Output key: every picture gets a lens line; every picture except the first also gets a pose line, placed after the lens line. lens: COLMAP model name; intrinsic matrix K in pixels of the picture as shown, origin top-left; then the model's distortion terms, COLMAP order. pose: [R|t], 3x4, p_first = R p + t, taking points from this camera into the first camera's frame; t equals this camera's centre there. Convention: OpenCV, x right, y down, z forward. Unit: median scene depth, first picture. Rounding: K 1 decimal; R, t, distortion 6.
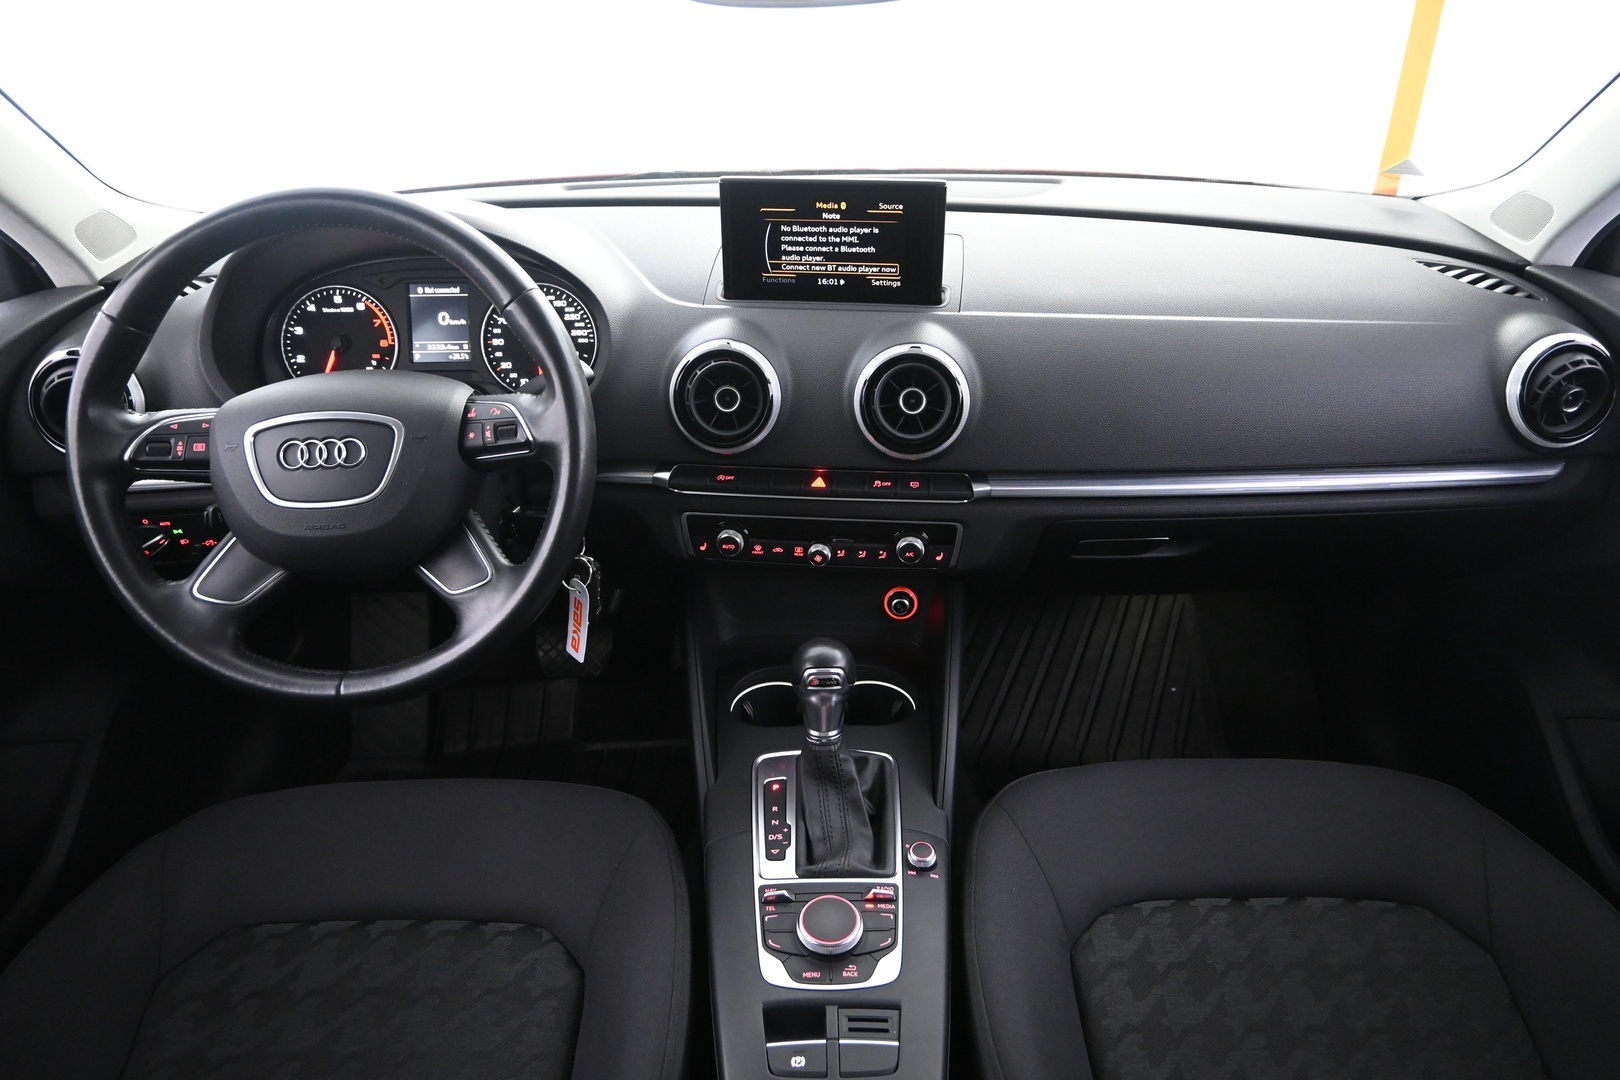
lens RADIAL K [[1123.6, 0, 810.0], [0, 1123.6, 540.0], [0, 0, 1]] dist [-0.018954, 0.000188]
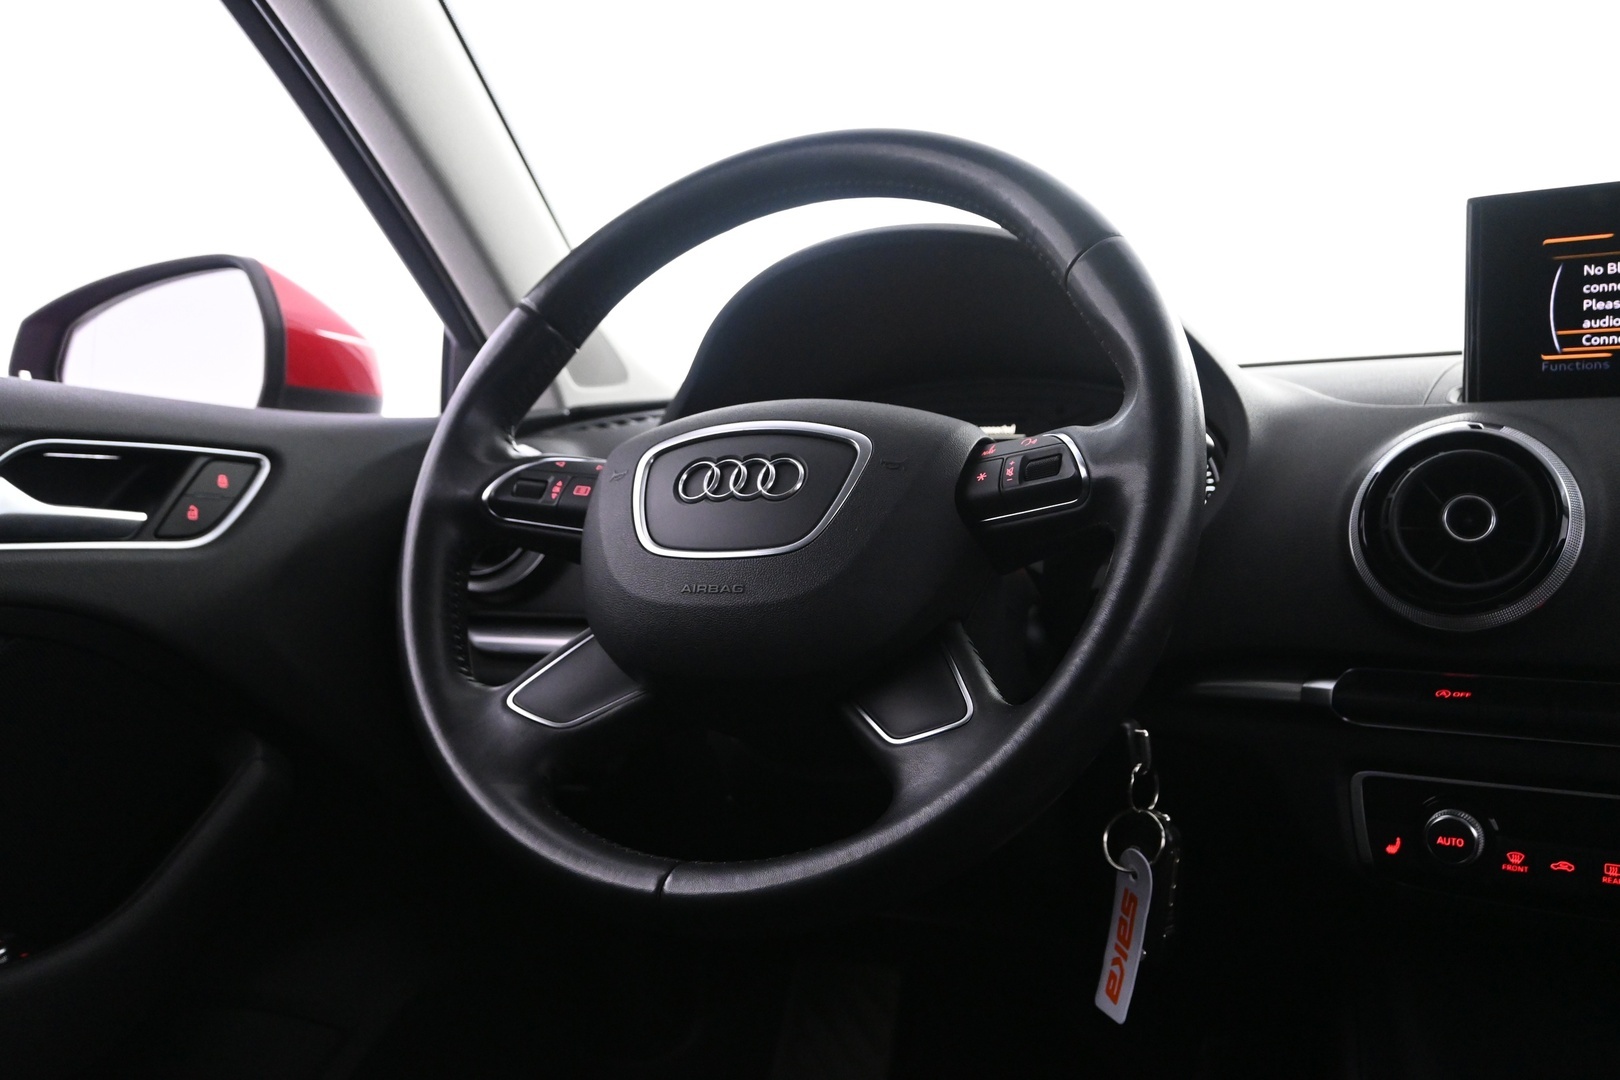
lens RADIAL K [[1376.4, 0, 810.0], [0, 1376.4, 540.0], [0, 0, 1]] dist [-0.003688, -0.012565]
pose [[0.887761, 0.024821, -0.459634, -0.062040], [-0.225341, 0.894143, -0.386949, 0.235745], [0.401375, 0.447093, 0.799379, 0.447680]]
